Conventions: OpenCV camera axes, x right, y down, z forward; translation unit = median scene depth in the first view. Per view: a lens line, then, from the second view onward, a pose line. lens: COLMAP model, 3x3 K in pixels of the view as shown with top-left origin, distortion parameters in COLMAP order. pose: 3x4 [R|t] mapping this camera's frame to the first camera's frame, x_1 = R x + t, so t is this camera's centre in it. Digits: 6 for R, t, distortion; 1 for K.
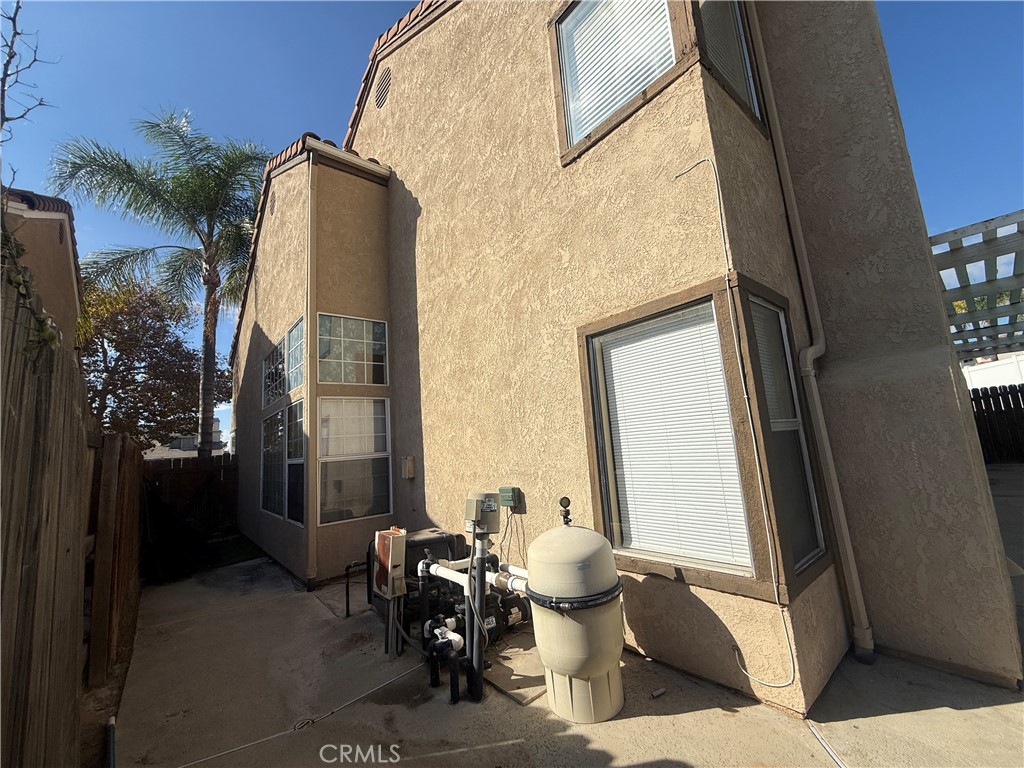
lens RADIAL K [[412.2, 0, 493.0], [0, 412.2, 383.5], [0, 0, 1]] dist [-0.001175, -0.000273]
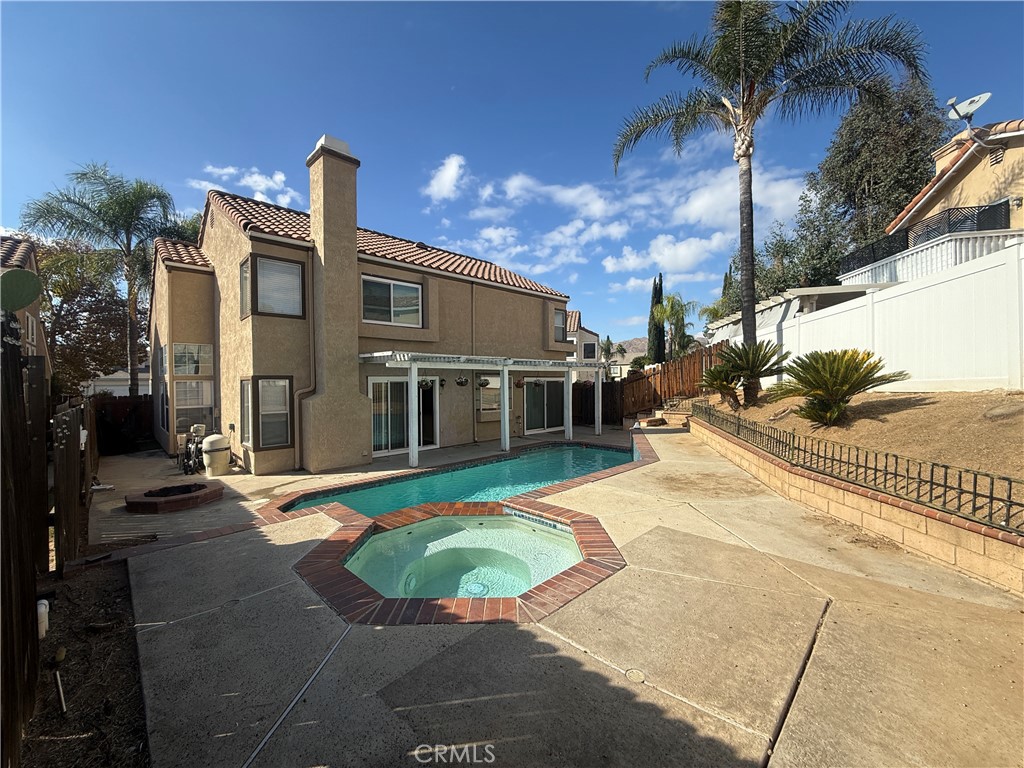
lens RADIAL K [[409.7, 0, 509.7], [0, 409.7, 384.4], [0, 0, 1]] dist [-0.000793, -0.000167]
pose [[0.993384, 0.053583, 0.101572, 1.209363], [-0.069636, 0.984372, 0.161747, -0.451681], [-0.091318, -0.167750, 0.981591, -1.429594]]
